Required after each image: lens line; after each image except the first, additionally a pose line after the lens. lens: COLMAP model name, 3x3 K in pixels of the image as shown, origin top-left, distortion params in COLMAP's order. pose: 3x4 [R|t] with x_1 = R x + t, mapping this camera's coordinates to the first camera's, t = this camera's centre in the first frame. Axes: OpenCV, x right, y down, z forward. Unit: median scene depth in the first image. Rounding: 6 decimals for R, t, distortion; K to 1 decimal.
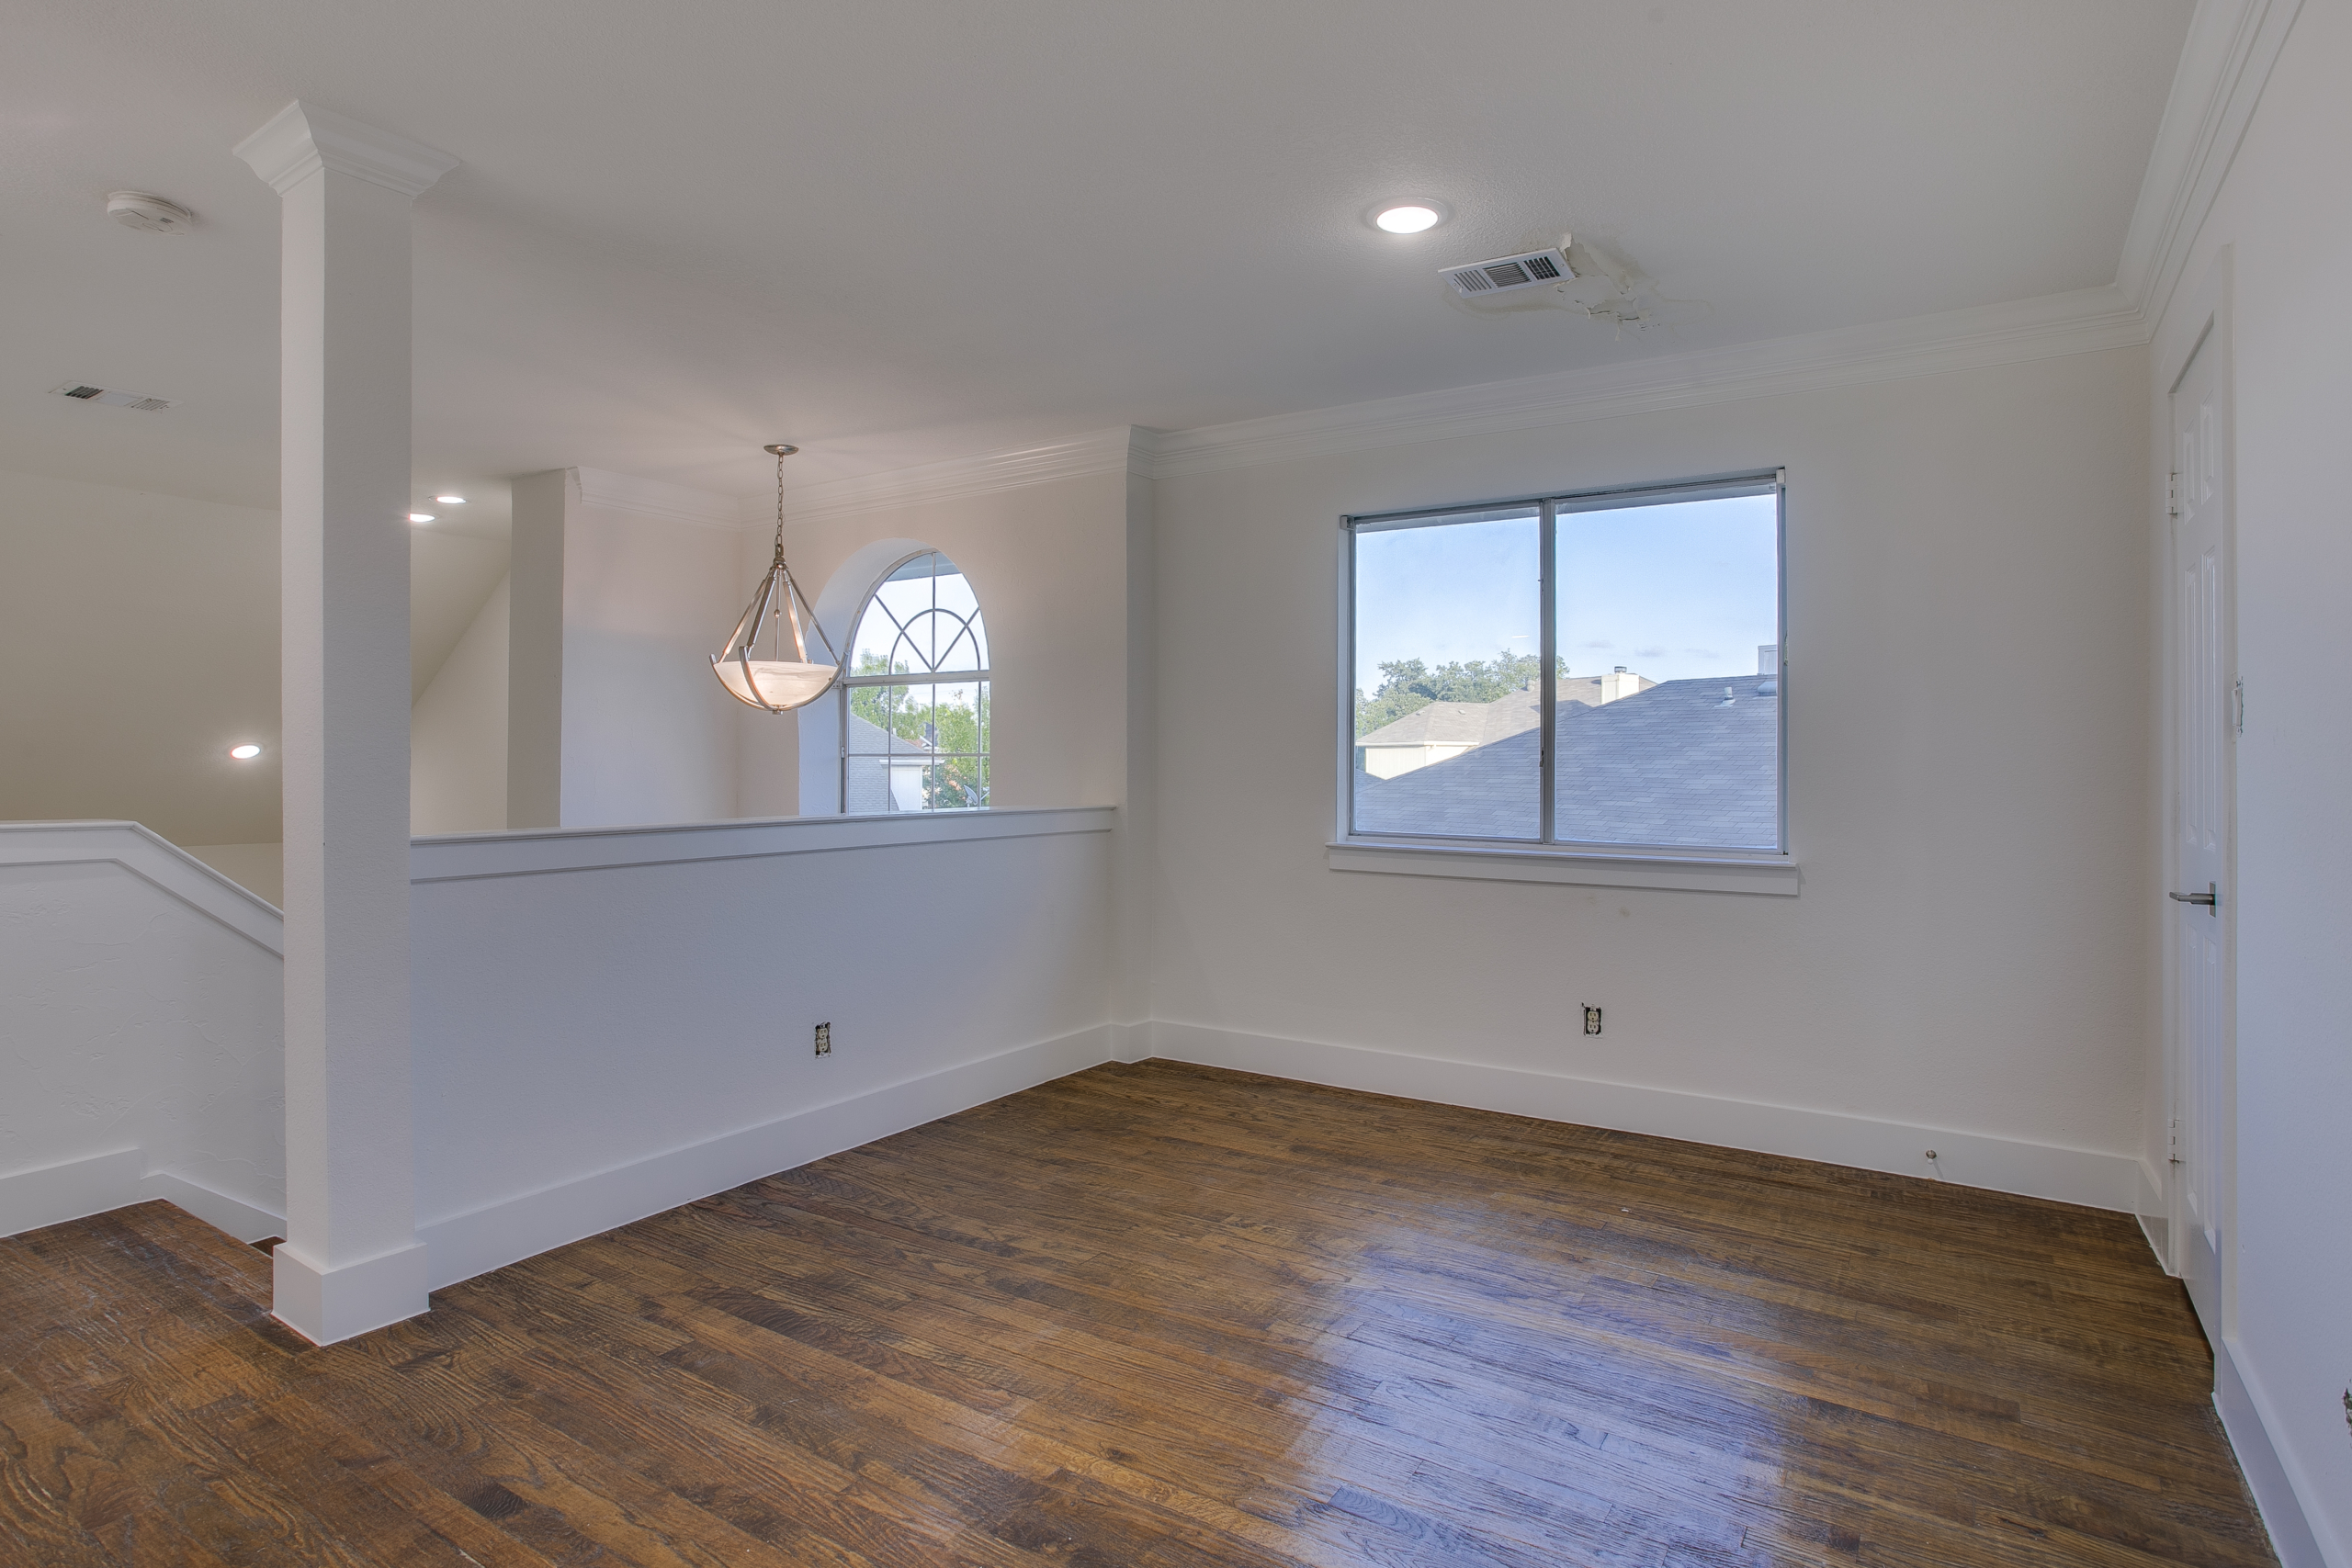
lens RADIAL K [[1215.5, 0, 1170.9], [0, 1215.5, 783.4], [0, 0, 1]] dist [-0.001096, 0.004097]
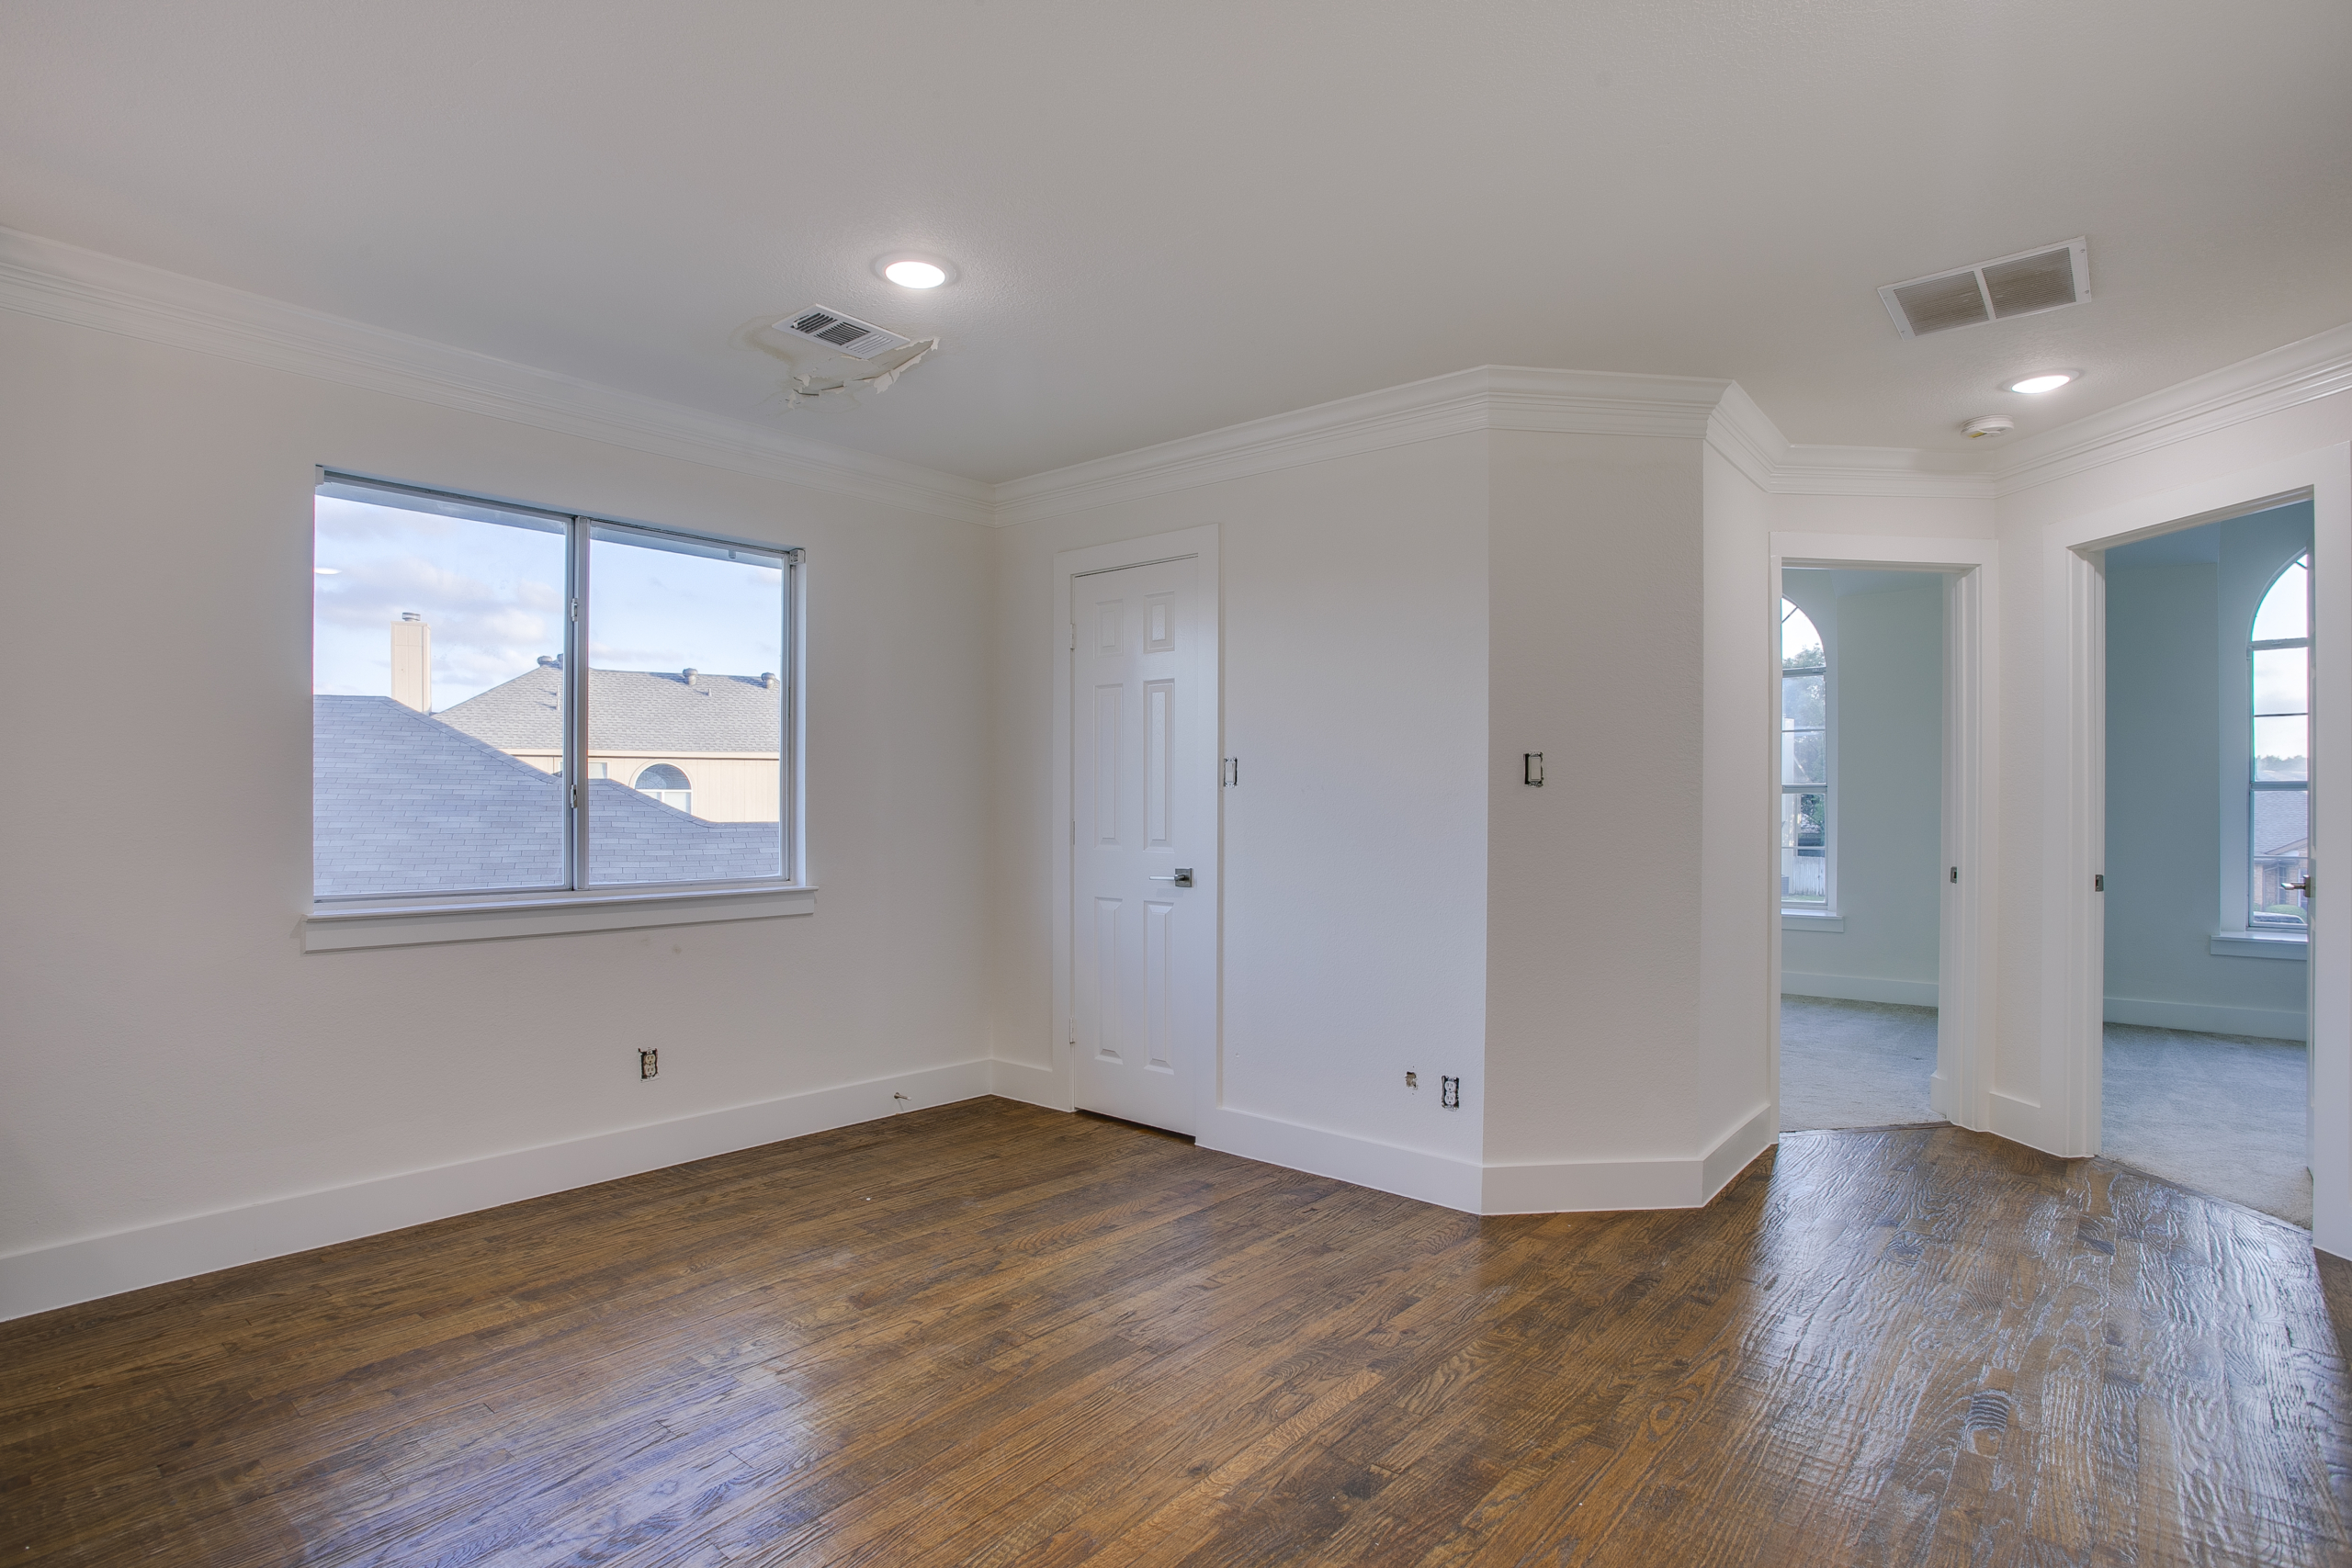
lens RADIAL K [[1215.5, 0, 1110.9], [0, 1215.5, 804.4], [0, 0, 1]] dist [-0.001096, 0.004097]
pose [[0.133840, 0.005559, 0.990987, -0.639922], [0.000794, 0.999983, -0.005716, -0.010824], [-0.991003, 0.001551, 0.133833, 0.542209]]
